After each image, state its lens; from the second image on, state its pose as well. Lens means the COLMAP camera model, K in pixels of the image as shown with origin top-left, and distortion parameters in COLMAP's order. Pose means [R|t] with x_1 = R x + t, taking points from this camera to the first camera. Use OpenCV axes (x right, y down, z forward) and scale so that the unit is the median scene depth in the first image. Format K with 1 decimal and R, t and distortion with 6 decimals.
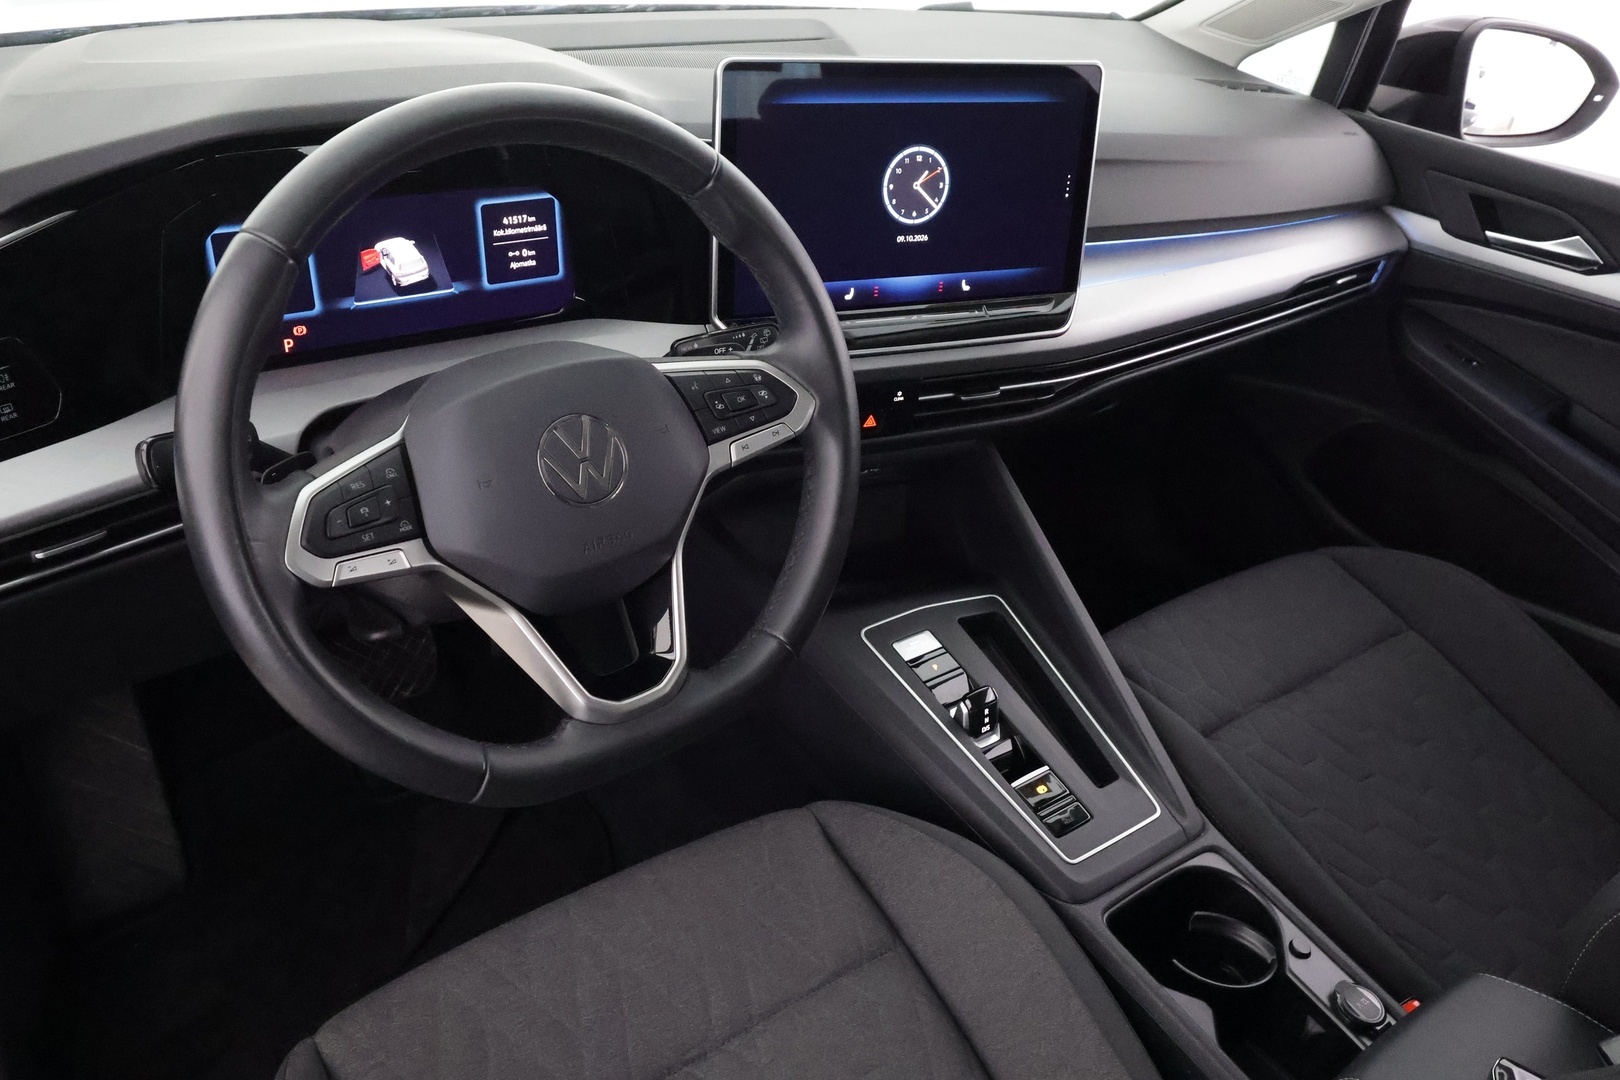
lens RADIAL K [[1288.3, 0, 830.2], [0, 1288.3, 541.6], [0, 0, 1]] dist [0.012838, 0.005504]
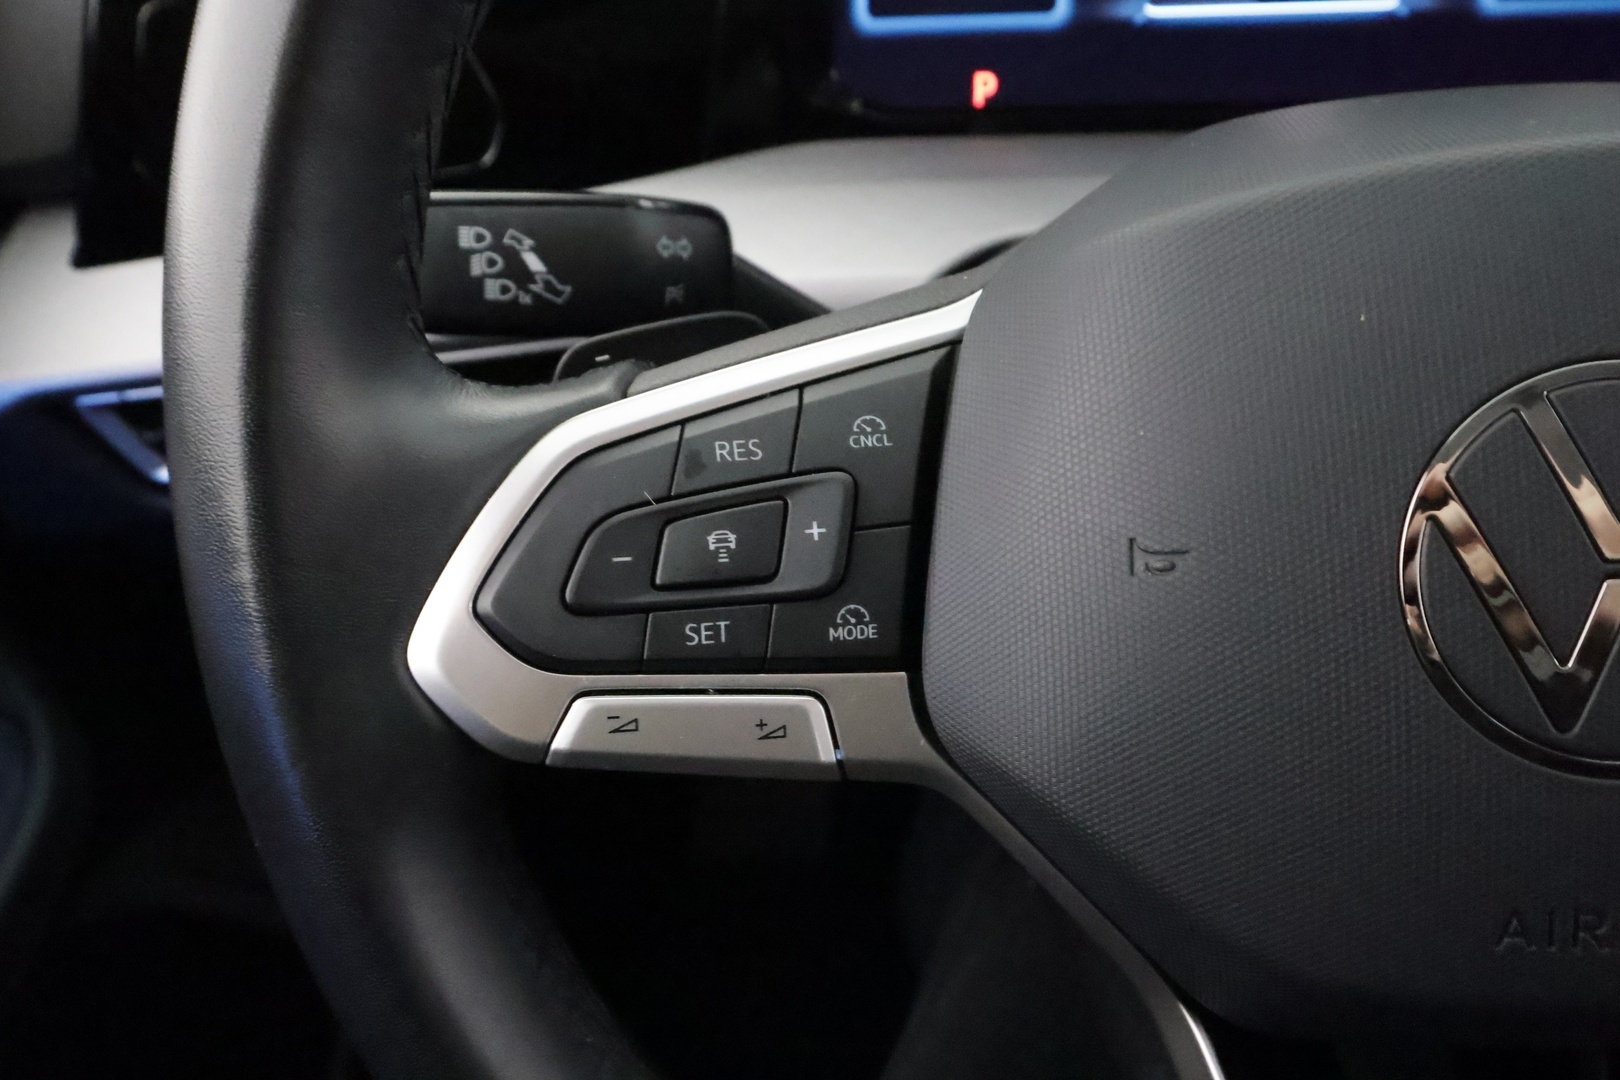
lens RADIAL K [[1288.3, 0, 830.2], [0, 1288.3, 541.6], [0, 0, 1]] dist [0.012838, 0.005504]
pose [[0.728916, 0.291444, -0.619469, -0.114667], [-0.242347, 0.956114, 0.164662, -0.054228], [0.640273, 0.030102, 0.767558, 0.555896]]
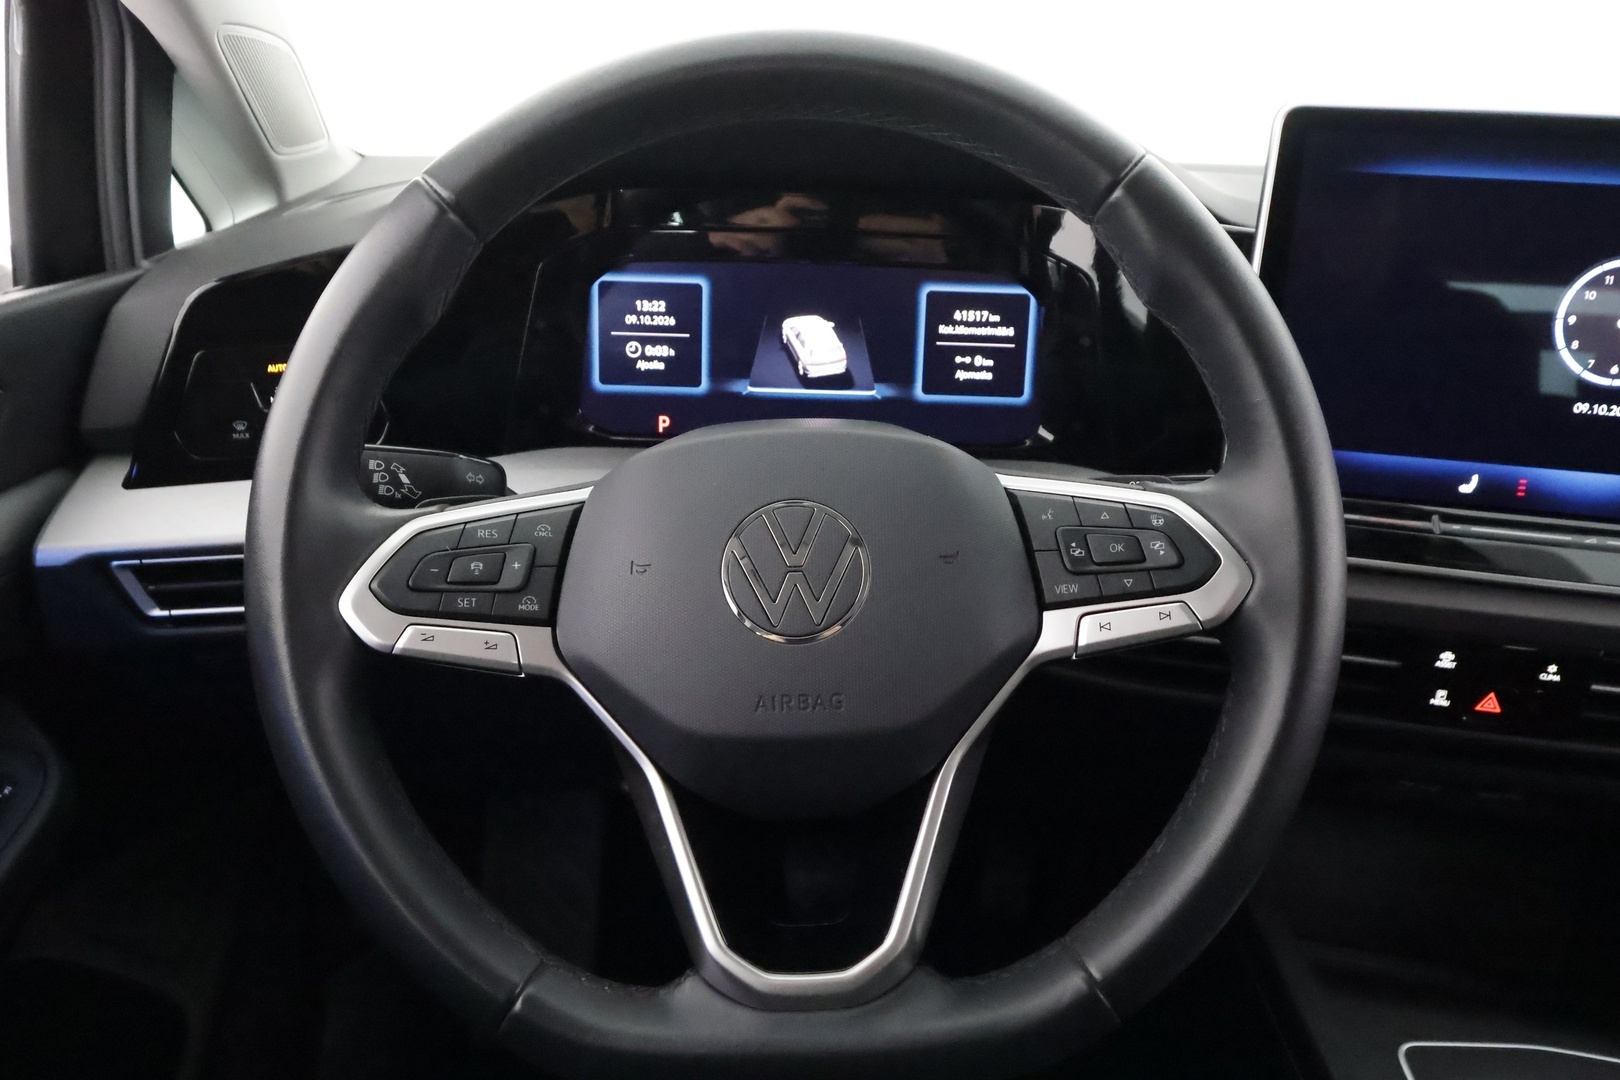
lens RADIAL K [[1262.3, 0, 810.0], [0, 1262.3, 540.0], [0, 0, 1]] dist [-0.001594, 0.001168]
pose [[0.791962, 0.145966, -0.592866, 0.137716], [-0.277179, 0.951132, -0.136089, 0.004402], [0.544029, 0.272107, 0.793719, 0.380359]]
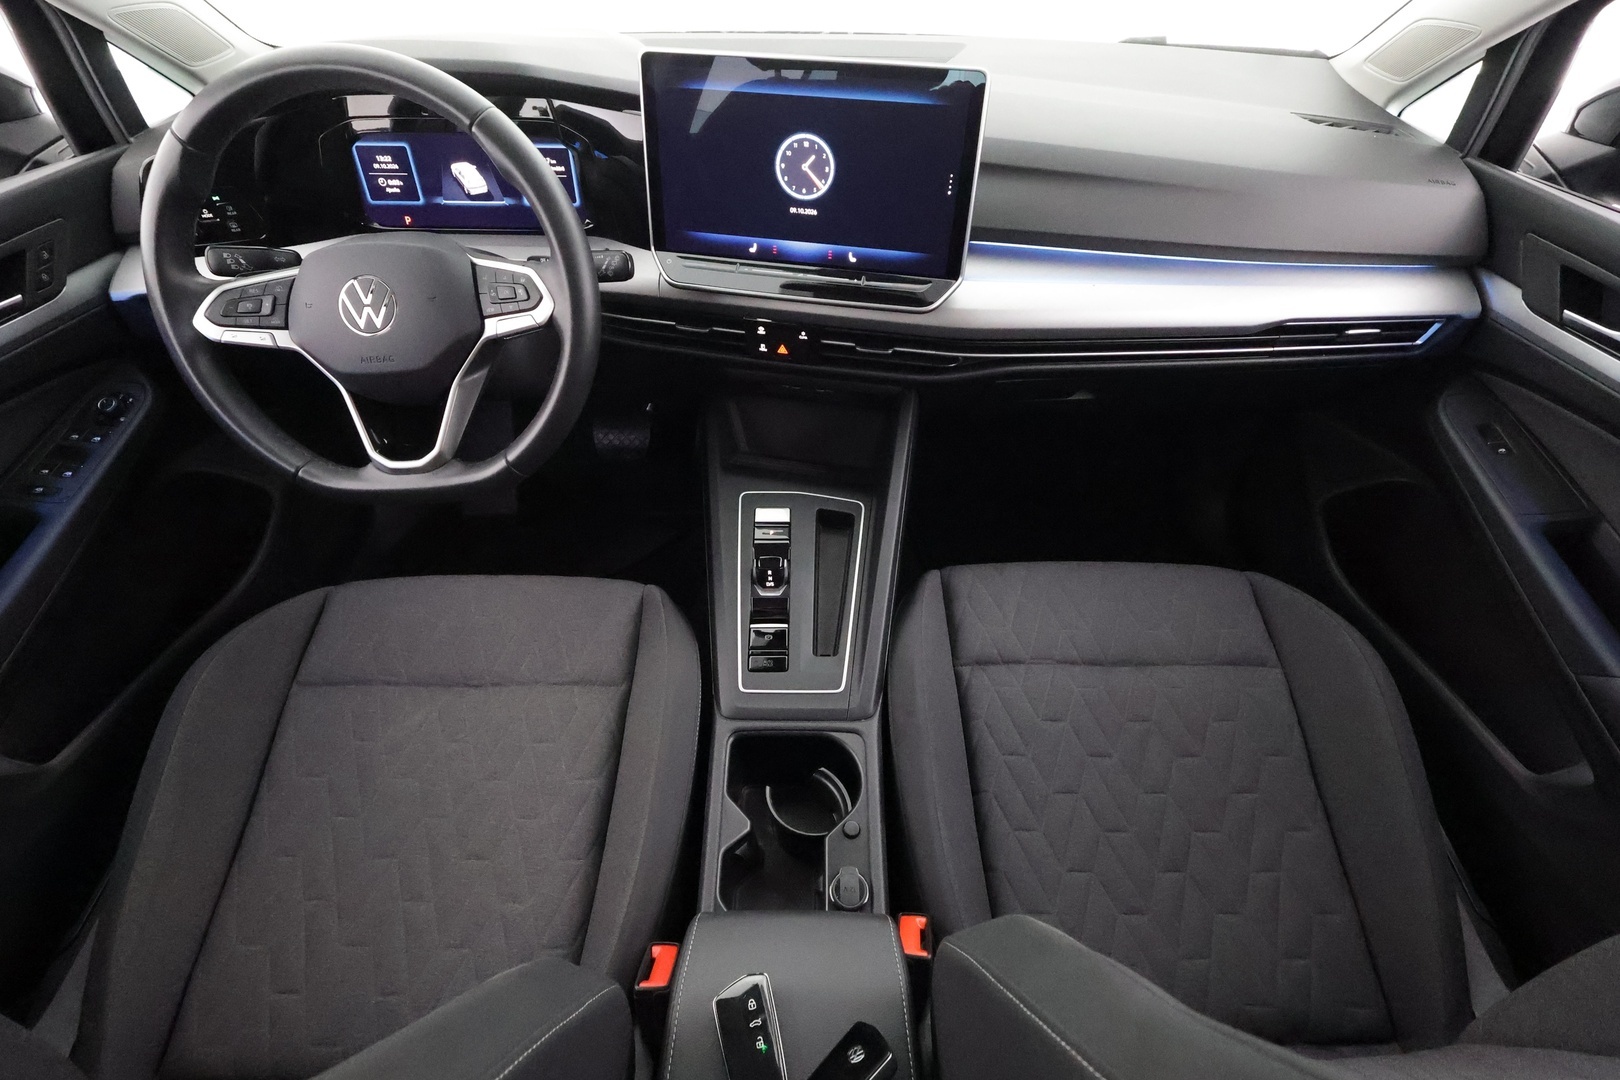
lens RADIAL K [[747.5, 0, 810.0], [0, 747.5, 540.0], [0, 0, 1]] dist [0.002220, 0.000119]
pose [[0.790639, 0.345781, -0.505298, 0.608379], [-0.258253, 0.936597, 0.236835, -0.114376], [0.555154, -0.056756, 0.829809, 0.392530]]
